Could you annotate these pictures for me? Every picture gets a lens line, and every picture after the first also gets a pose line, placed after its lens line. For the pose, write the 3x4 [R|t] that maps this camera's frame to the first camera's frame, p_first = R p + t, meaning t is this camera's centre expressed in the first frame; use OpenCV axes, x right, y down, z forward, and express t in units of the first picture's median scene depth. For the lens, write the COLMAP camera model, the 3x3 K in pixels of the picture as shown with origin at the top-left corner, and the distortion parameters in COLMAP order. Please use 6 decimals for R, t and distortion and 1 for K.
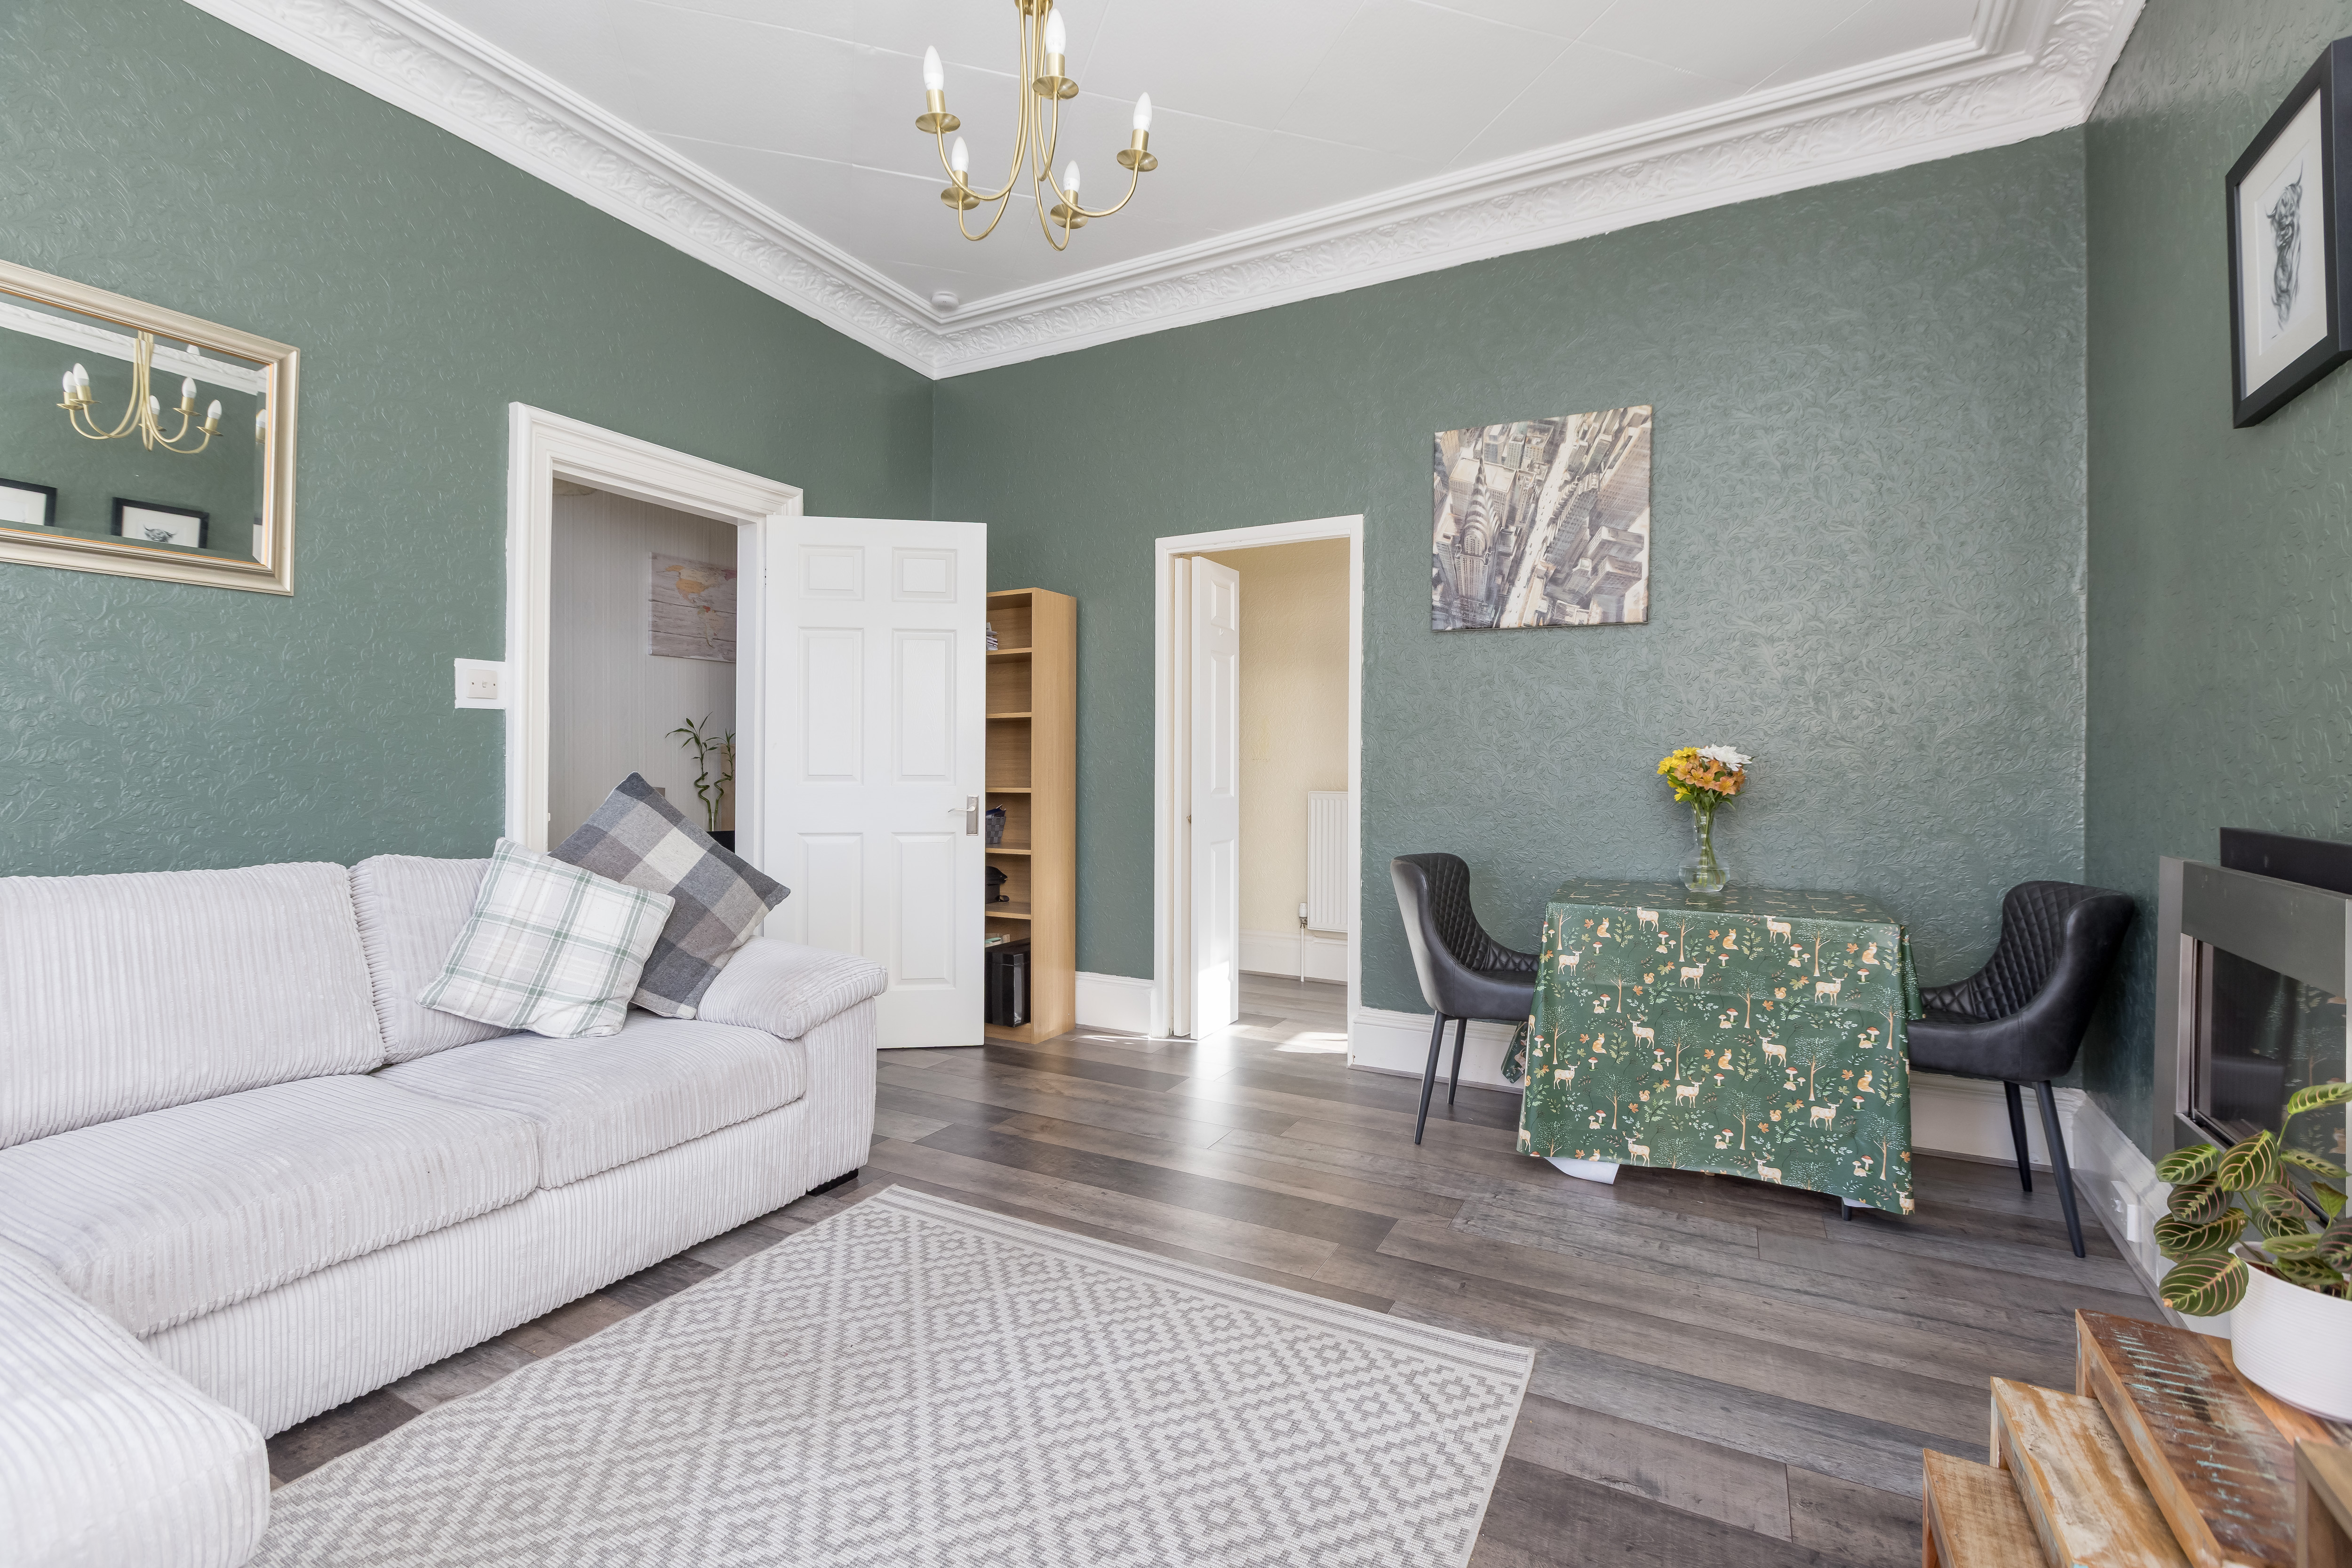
lens RADIAL K [[1040.0, 0, 1156.7], [0, 1040.0, 783.0], [0, 0, 1]] dist [-0.002068, -0.000037]
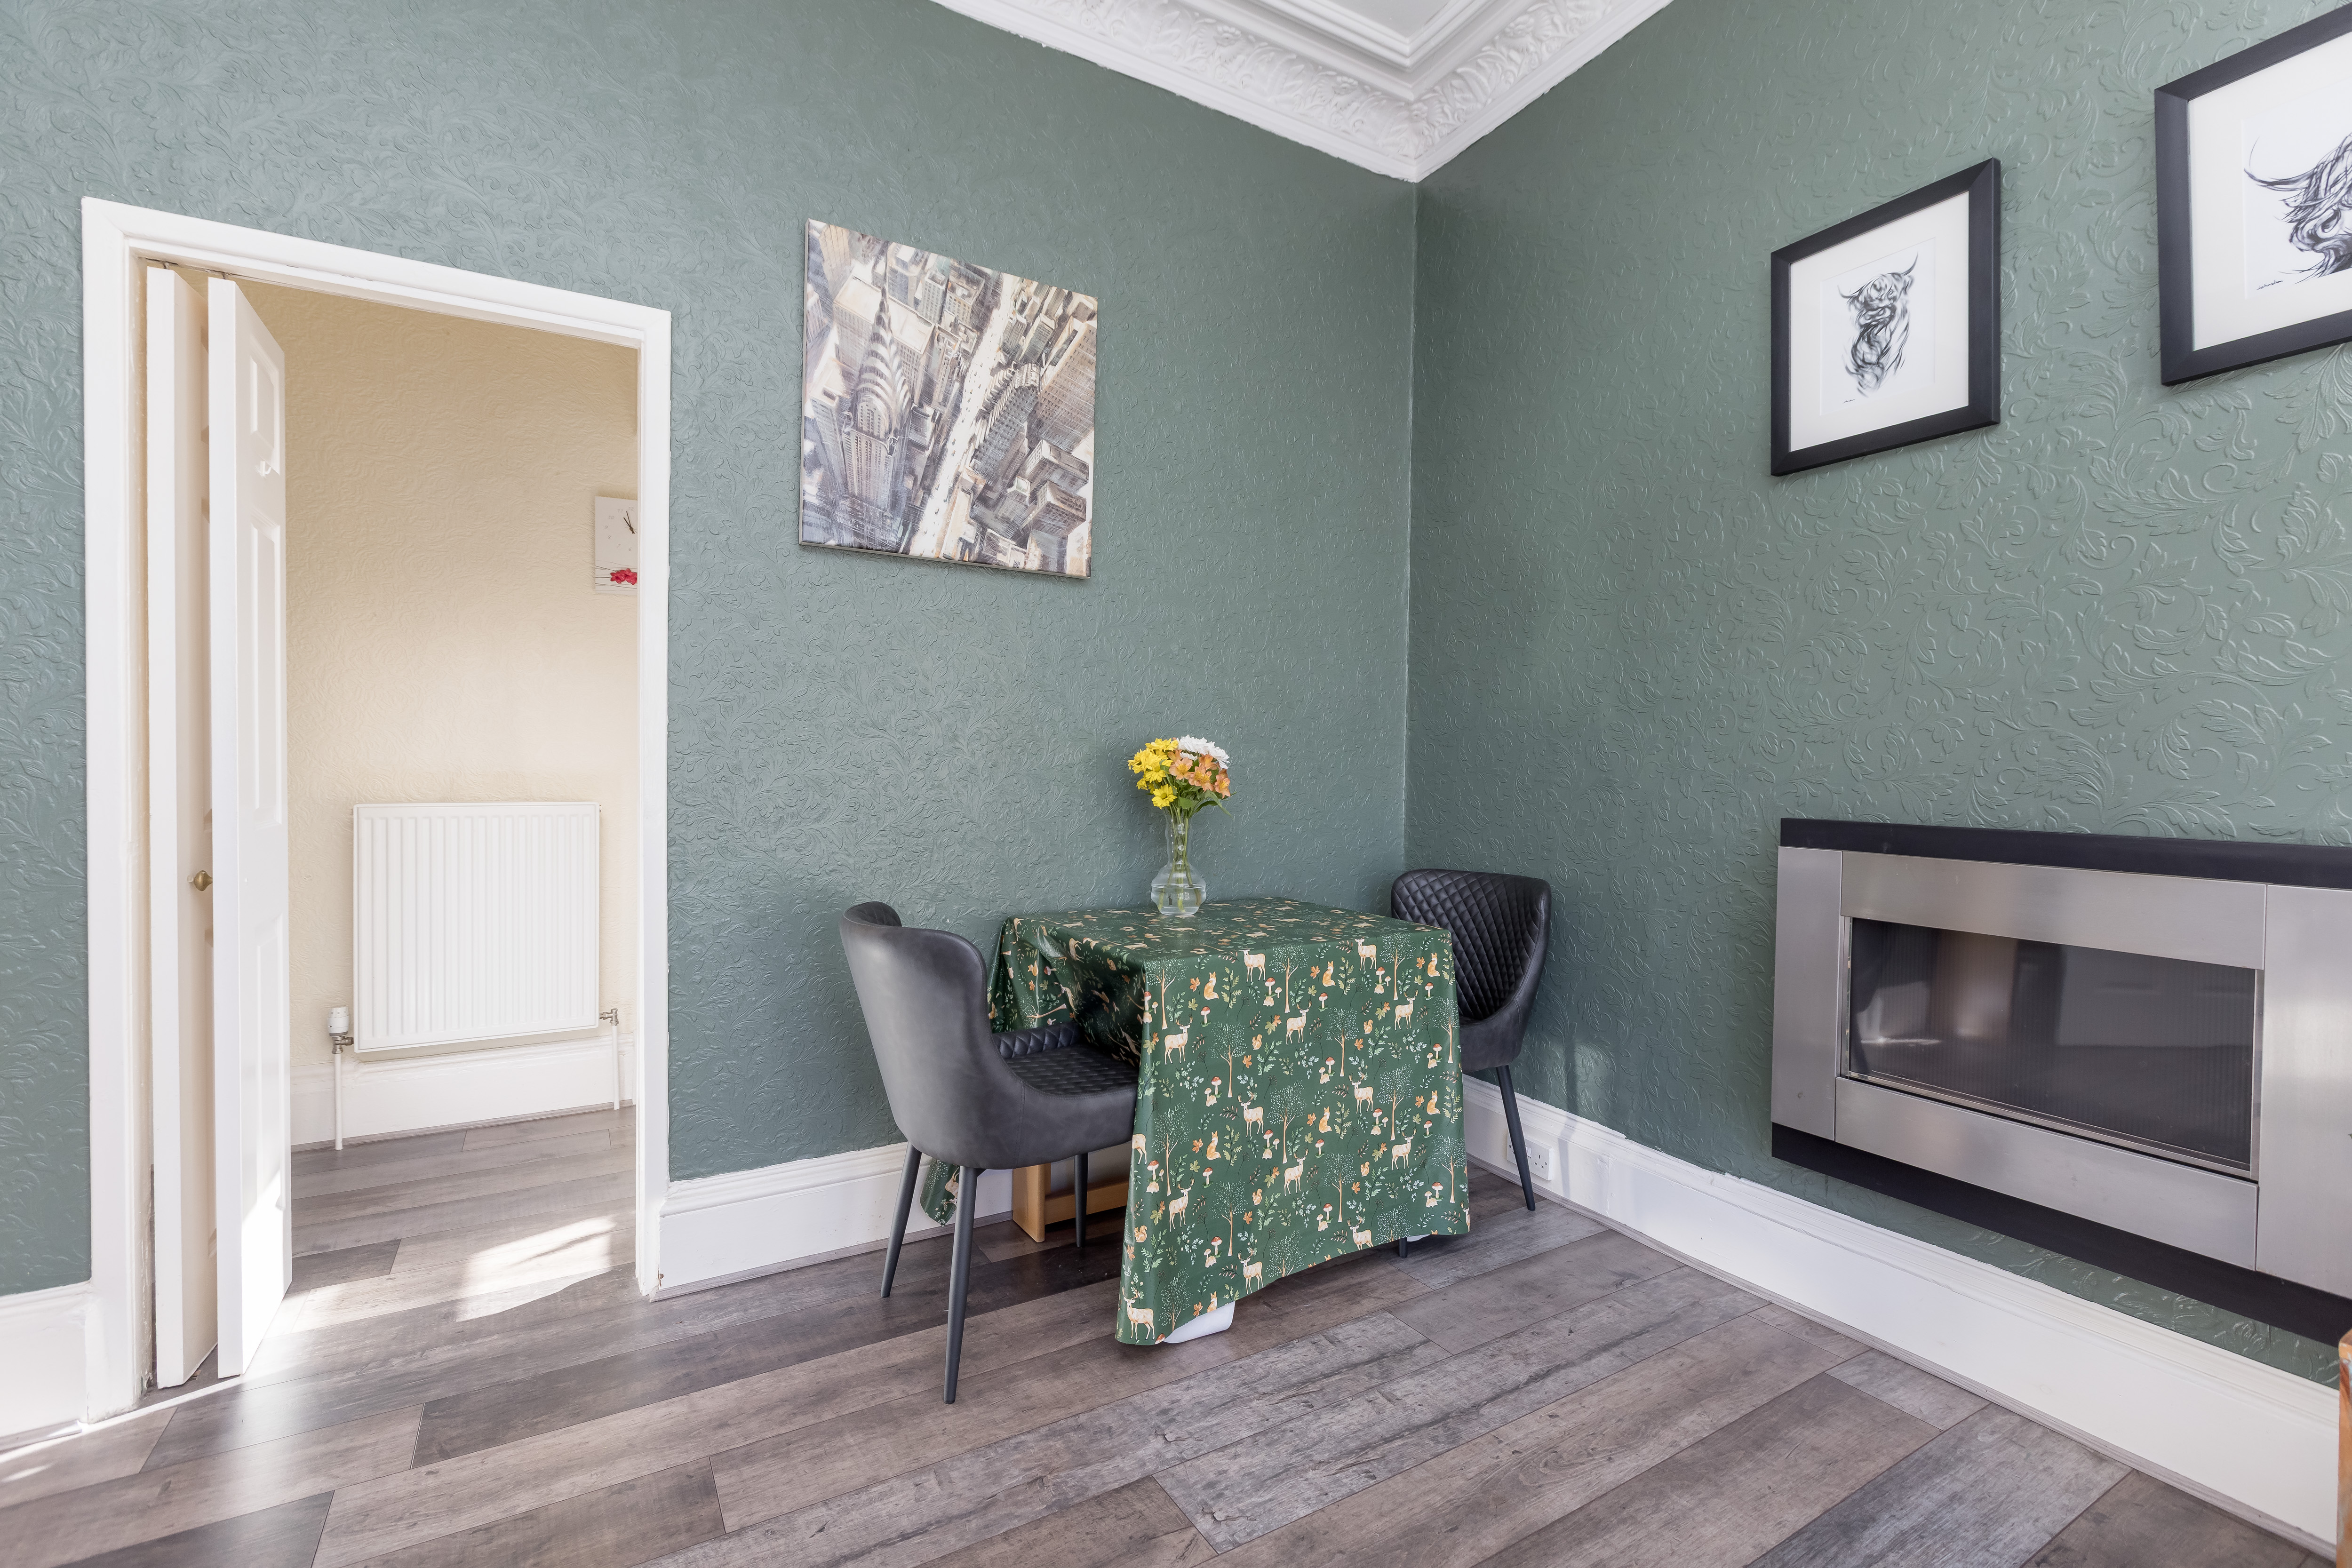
lens RADIAL K [[1040.0, 0, 1156.7], [0, 1040.0, 783.0], [0, 0, 1]] dist [-0.002068, -0.000037]
pose [[0.507207, -0.019877, 0.861595, -0.174864], [0.010668, 0.999802, 0.016785, -0.012599], [-0.861759, 0.000678, 0.507318, 0.544489]]
